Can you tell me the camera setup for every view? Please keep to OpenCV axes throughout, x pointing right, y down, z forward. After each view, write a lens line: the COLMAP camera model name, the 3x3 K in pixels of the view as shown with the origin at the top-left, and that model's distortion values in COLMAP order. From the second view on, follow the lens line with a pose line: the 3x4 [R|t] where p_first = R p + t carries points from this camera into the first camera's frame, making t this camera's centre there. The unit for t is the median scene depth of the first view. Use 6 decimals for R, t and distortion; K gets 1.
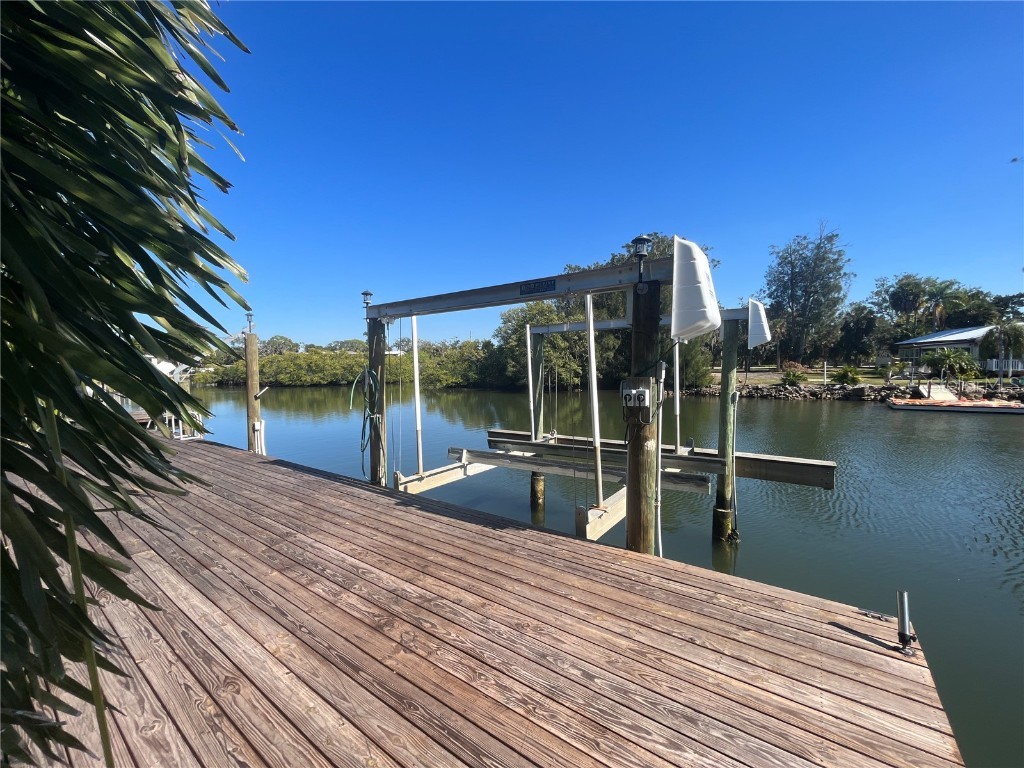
lens RADIAL K [[412.1, 0, 515.6], [0, 412.1, 389.1], [0, 0, 1]] dist [-0.003328, 0.000476]
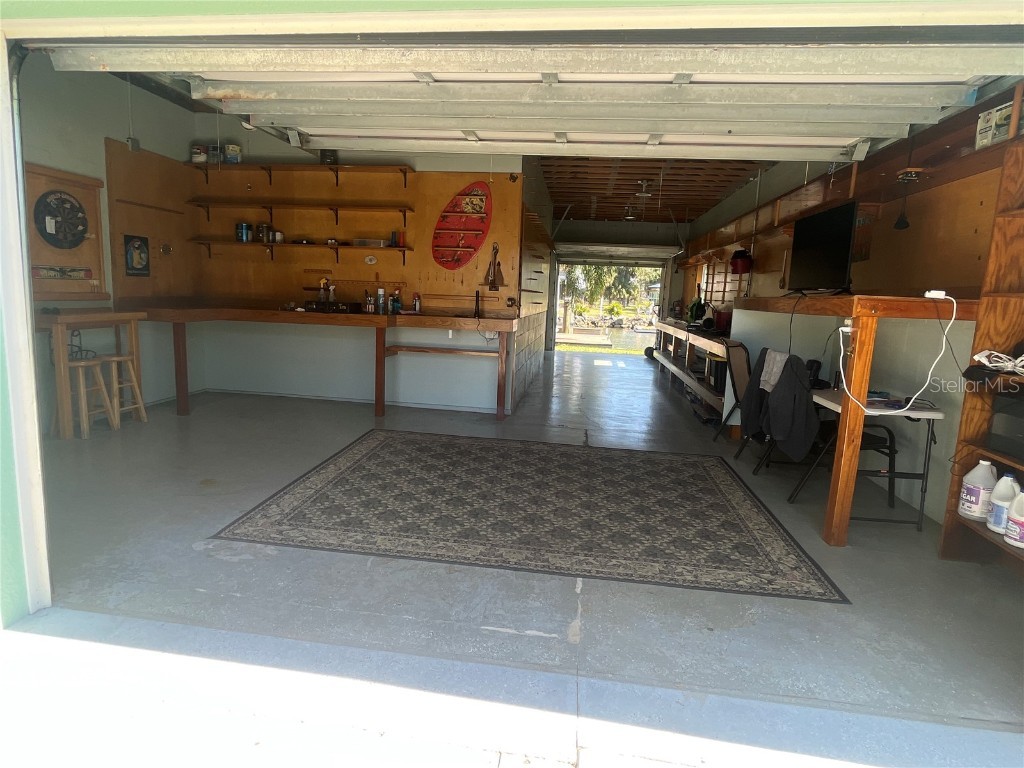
lens RADIAL K [[574.7, 0, 507.6], [0, 574.7, 384.9], [0, 0, 1]] dist [-0.001117, -0.004760]
pose [[0.884361, -0.020387, 0.466358, -0.277996], [-0.028677, 0.994786, 0.097868, 0.027646], [-0.465922, -0.099924, 0.879166, -0.372428]]
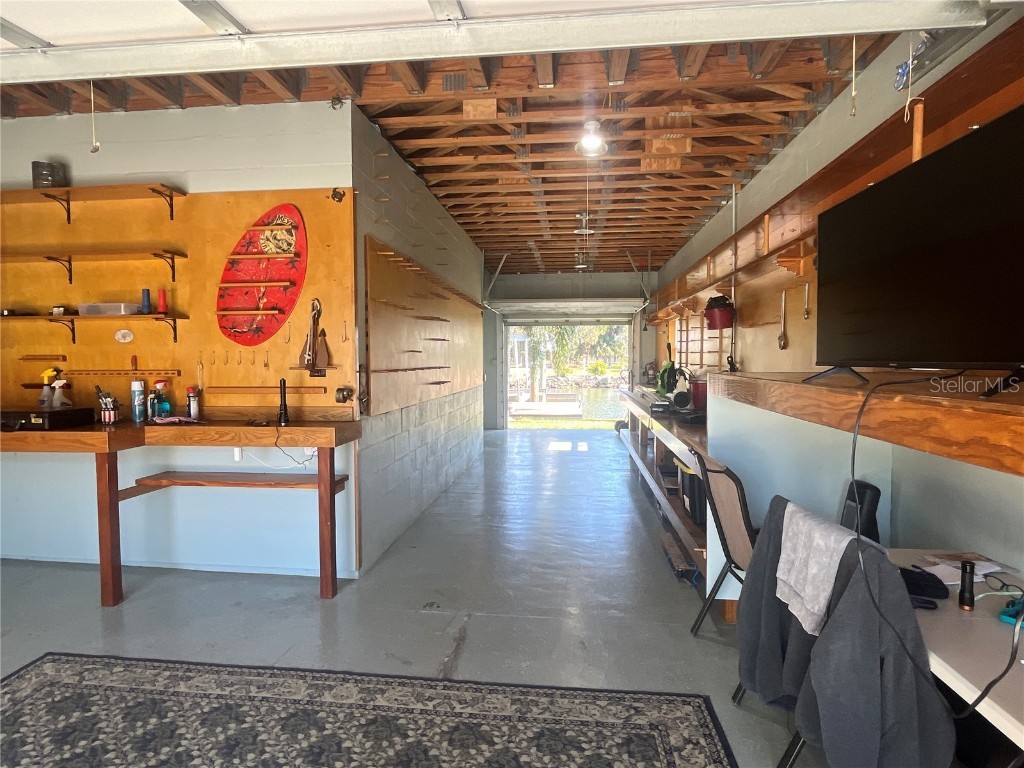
lens RADIAL K [[574.7, 0, 509.9], [0, 574.7, 383.9], [0, 0, 1]] dist [-0.001117, -0.004760]
pose [[0.876668, -0.012112, 0.480944, -0.224673], [0.019493, 0.999756, -0.010354, 0.020201], [-0.480701, 0.018452, 0.876690, -0.328605]]
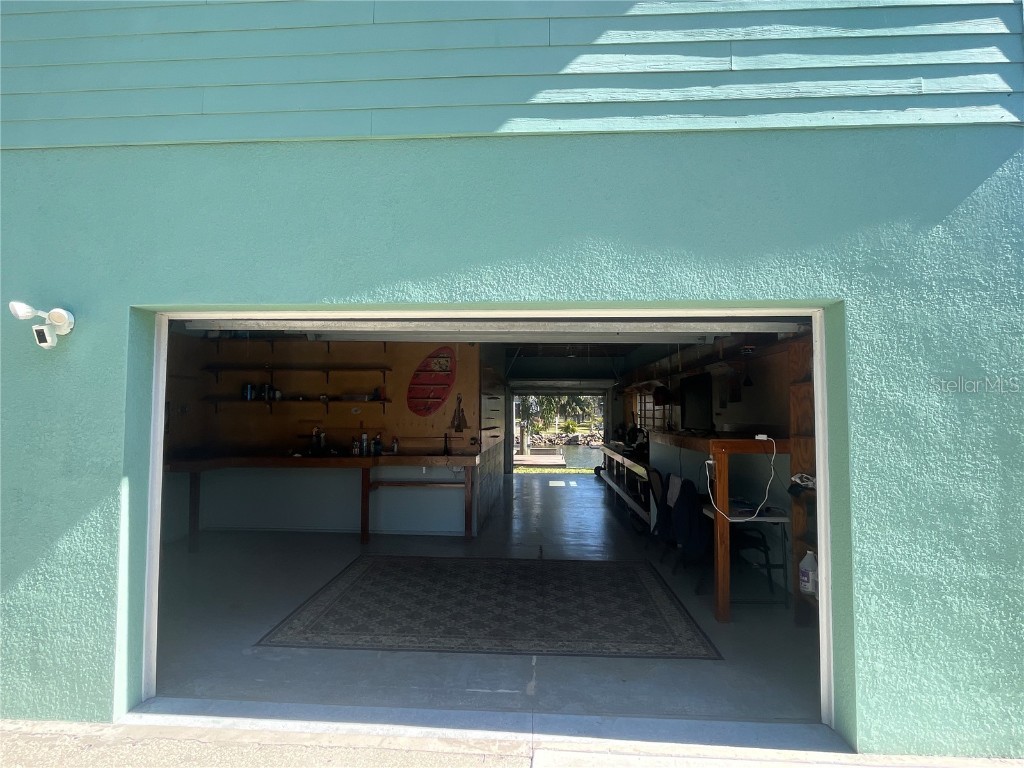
lens RADIAL K [[574.7, 0, 508.0], [0, 574.7, 383.2], [0, 0, 1]] dist [-0.001117, -0.004760]
pose [[0.849328, 0.045717, 0.525881, -0.295266], [0.014926, 0.993764, -0.110498, 0.022618], [-0.527654, 0.101698, 0.843350, -0.401970]]
